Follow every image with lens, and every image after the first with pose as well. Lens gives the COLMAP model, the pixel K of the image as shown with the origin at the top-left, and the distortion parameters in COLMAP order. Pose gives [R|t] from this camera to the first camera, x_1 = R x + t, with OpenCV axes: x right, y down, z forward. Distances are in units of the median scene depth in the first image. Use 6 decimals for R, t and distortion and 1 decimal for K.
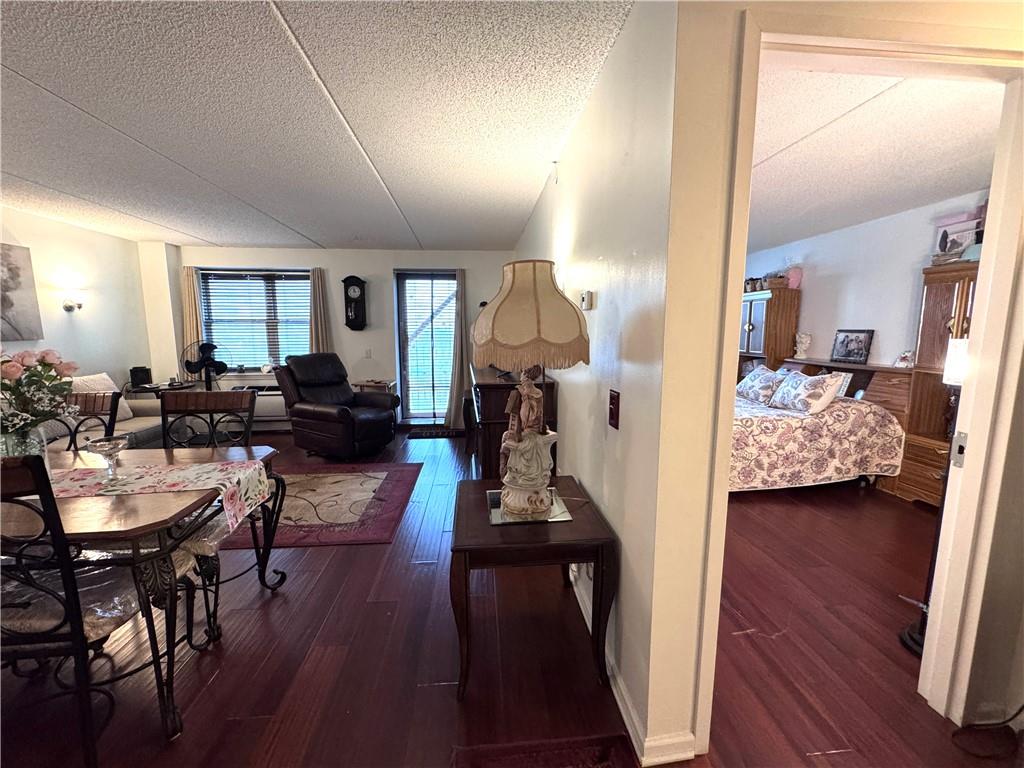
lens RADIAL K [[409.5, 0, 512.7], [0, 409.5, 384.8], [0, 0, 1]] dist [-0.007456, -0.000056]
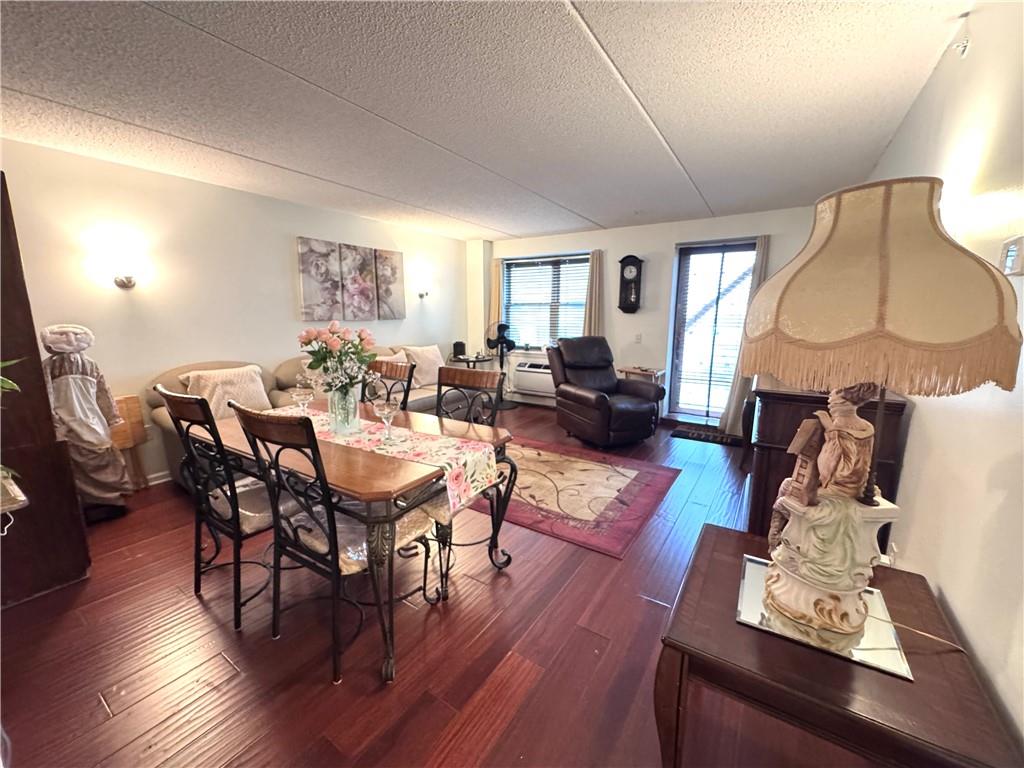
lens RADIAL K [[409.5, 0, 512.7], [0, 409.5, 384.8], [0, 0, 1]] dist [-0.007456, -0.000056]
pose [[0.782665, 0.110796, -0.612503, 0.012234], [-0.085609, 0.993840, 0.070384, -0.022442], [0.616528, -0.002651, 0.787328, 0.159793]]
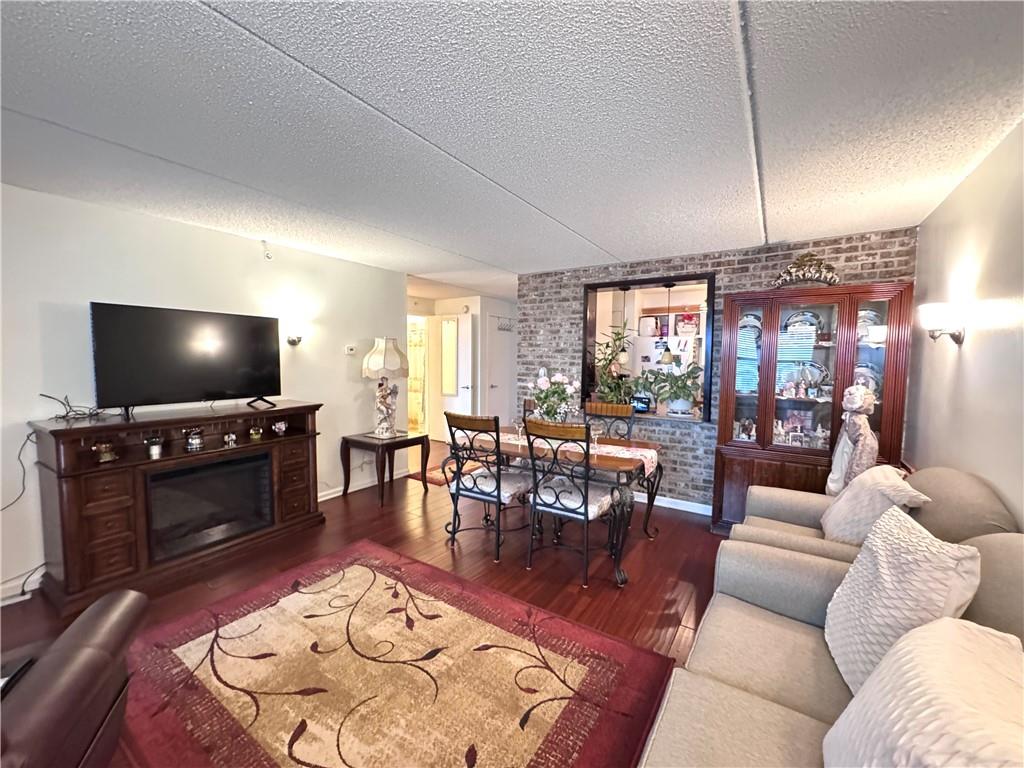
lens RADIAL K [[409.5, 0, 512.7], [0, 409.5, 384.8], [0, 0, 1]] dist [-0.007456, -0.000056]
pose [[-0.783137, -0.043435, 0.620330, -1.255818], [0.078799, 0.982585, 0.168280, -0.215570], [-0.616836, 0.180667, -0.766076, 1.438829]]
